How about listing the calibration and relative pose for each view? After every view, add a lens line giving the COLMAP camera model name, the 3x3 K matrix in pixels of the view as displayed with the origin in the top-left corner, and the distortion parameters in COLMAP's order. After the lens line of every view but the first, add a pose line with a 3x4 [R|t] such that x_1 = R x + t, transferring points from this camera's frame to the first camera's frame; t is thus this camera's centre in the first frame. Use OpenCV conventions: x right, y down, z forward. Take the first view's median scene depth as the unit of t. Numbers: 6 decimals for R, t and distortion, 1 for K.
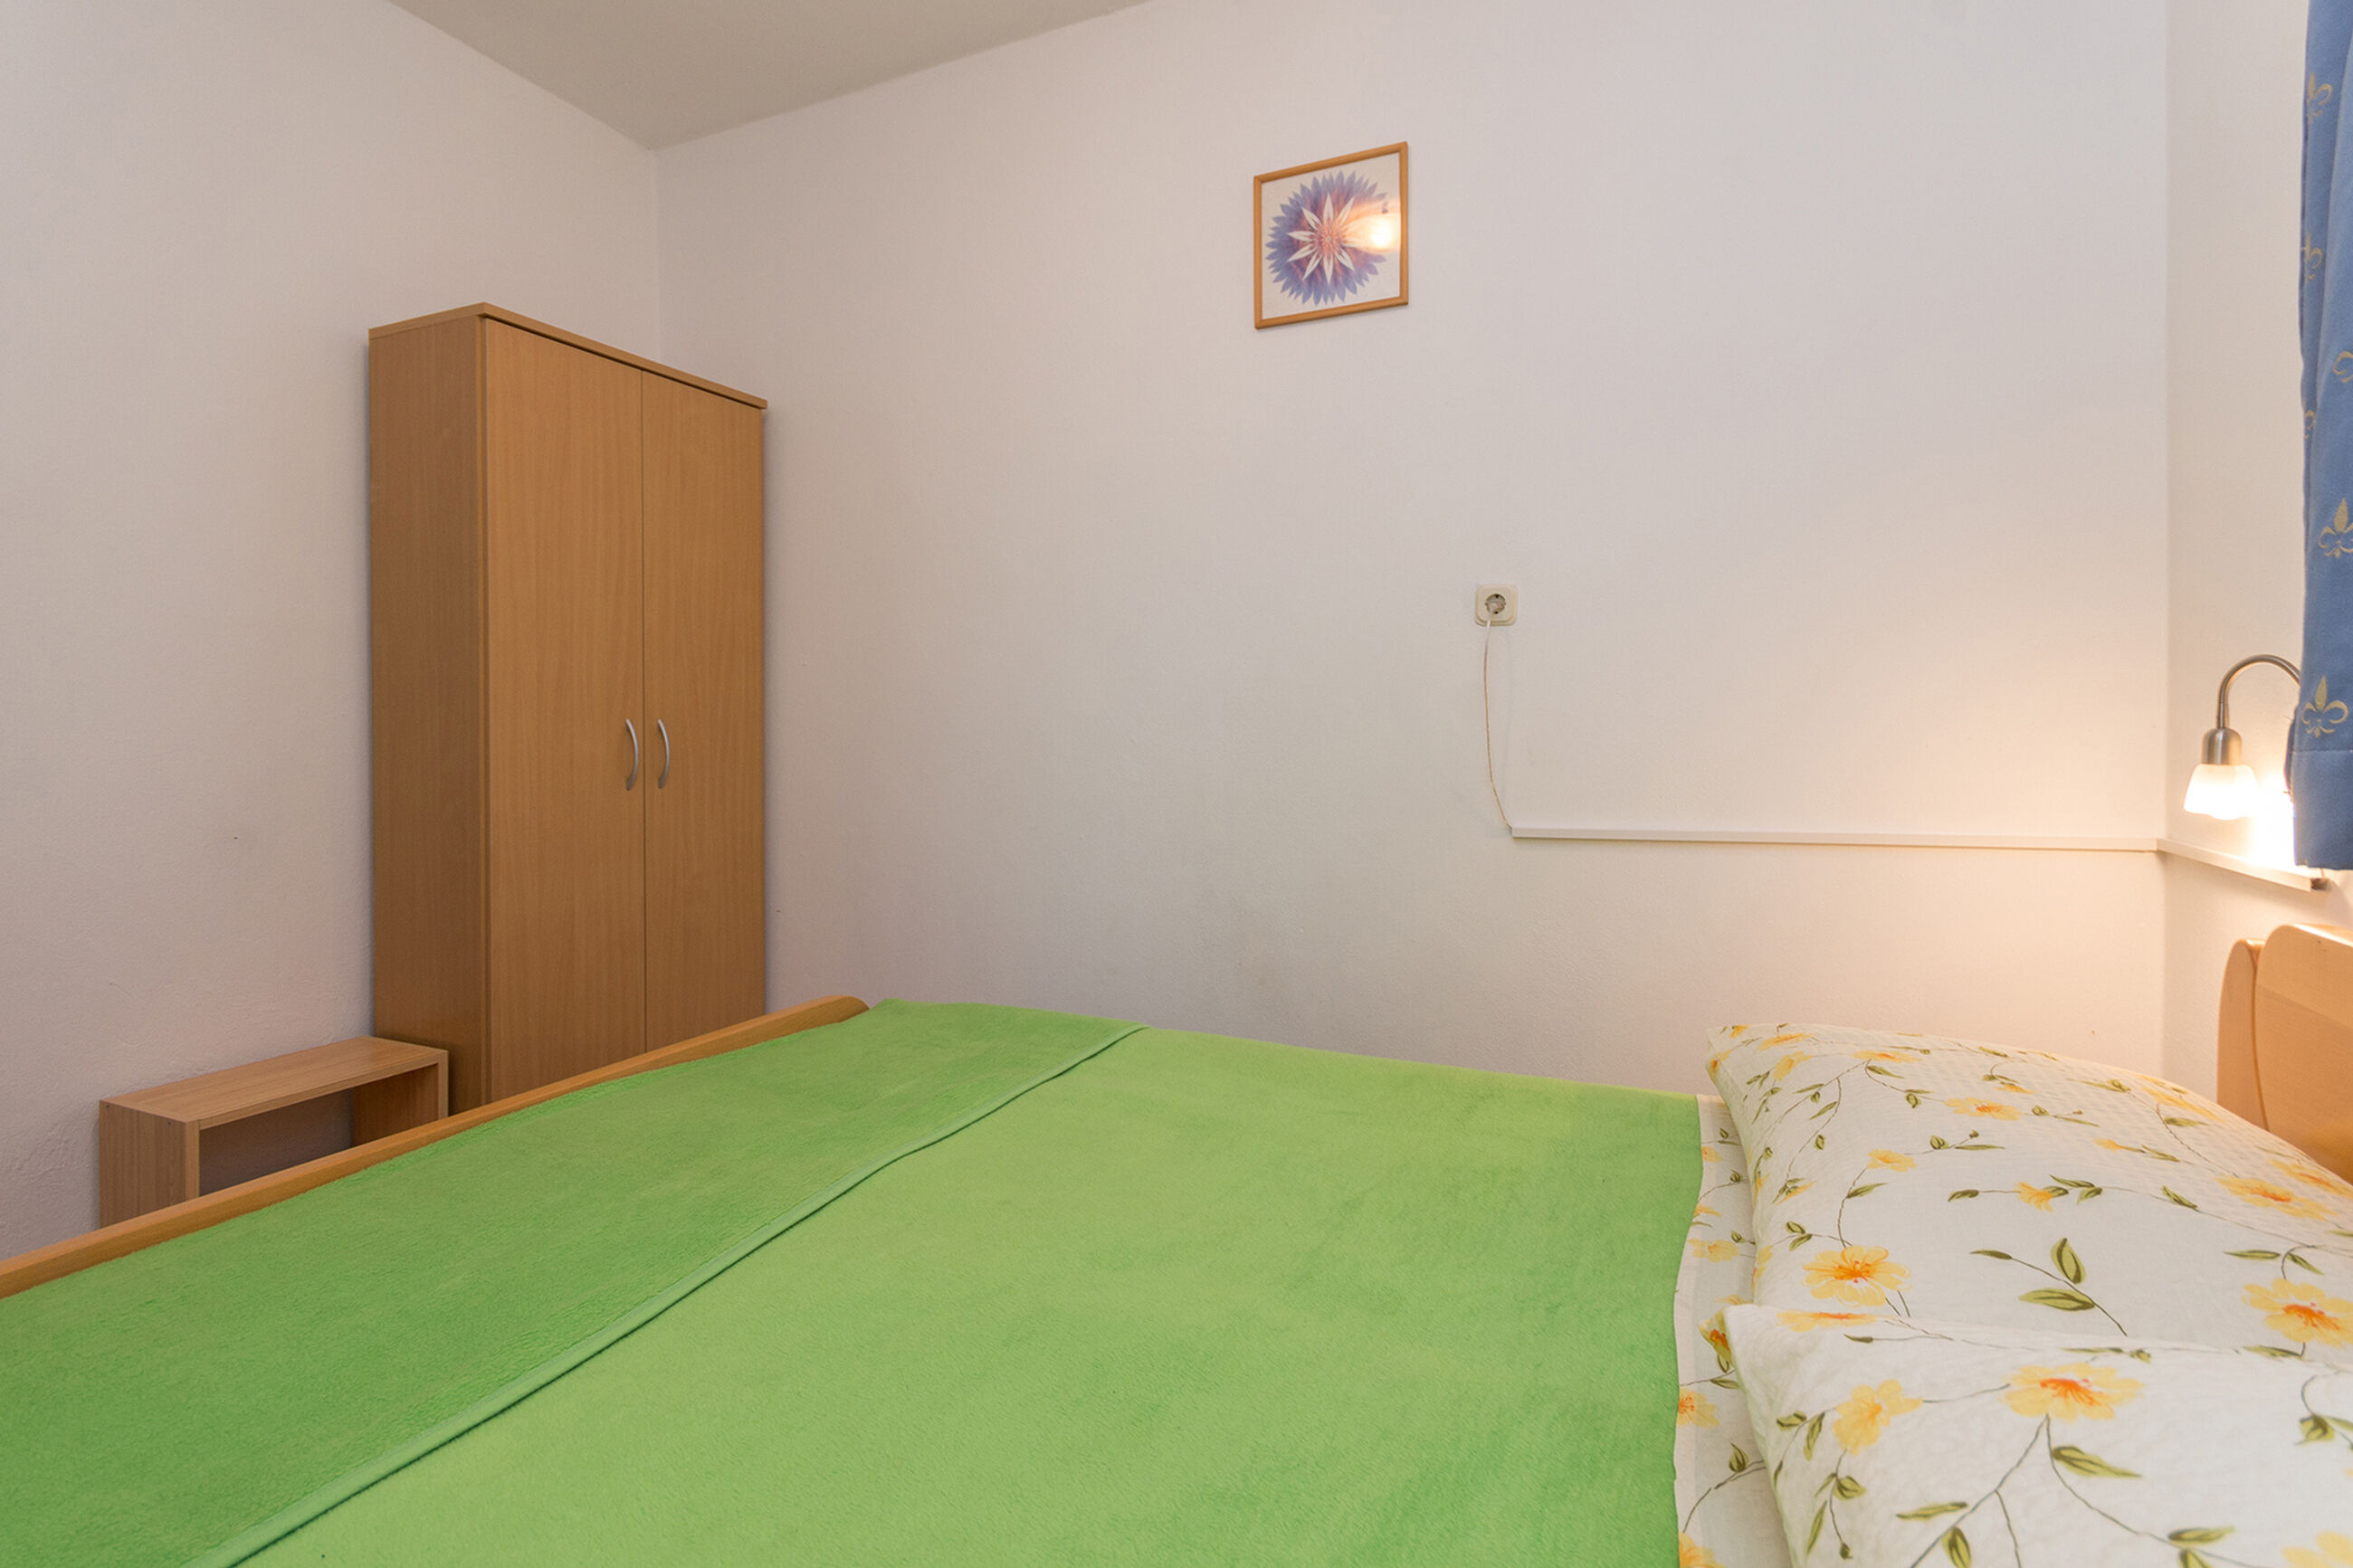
lens RADIAL K [[1051.8, 0, 1175.0], [0, 1051.8, 766.7], [0, 0, 1]] dist [0.000042, -0.000007]
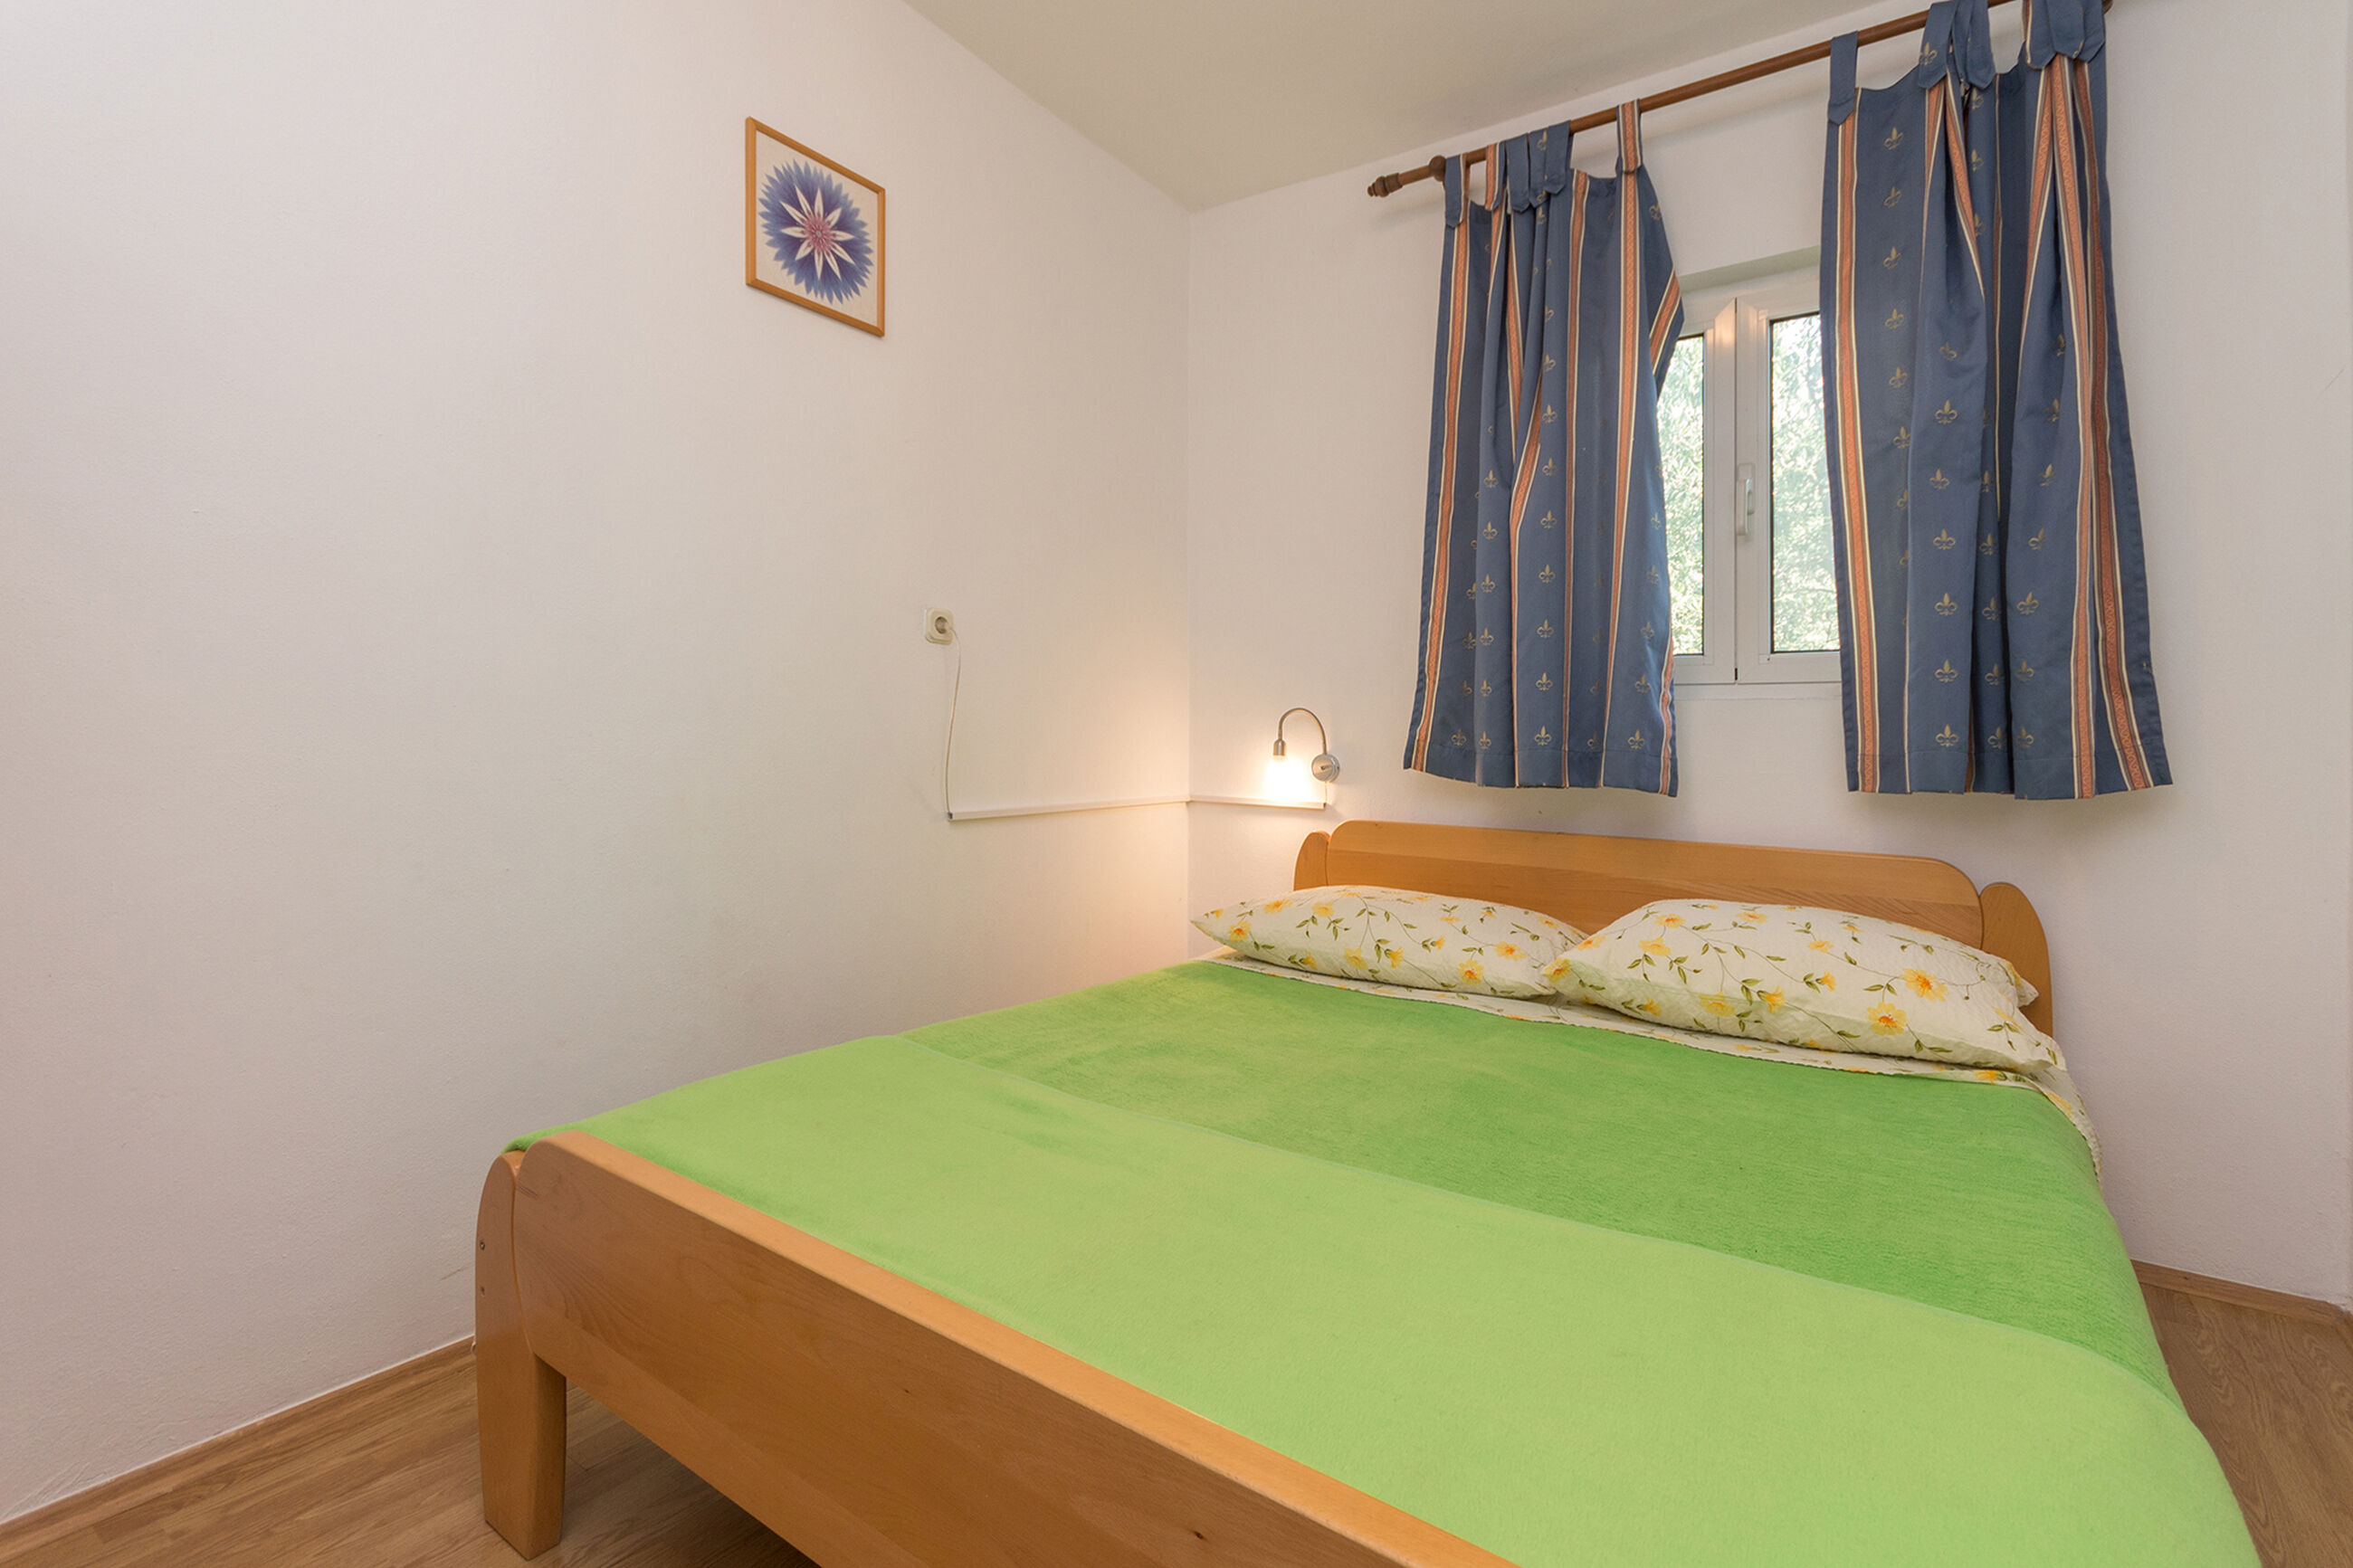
lens RADIAL K [[1051.8, 0, 1175.0], [0, 1051.8, 766.7], [0, 0, 1]] dist [0.000042, -0.000007]
pose [[0.224619, -0.014564, 0.974338, -0.750233], [0.014323, 0.999830, 0.011643, -0.004835], [-0.974341, 0.011340, 0.224789, 0.451794]]
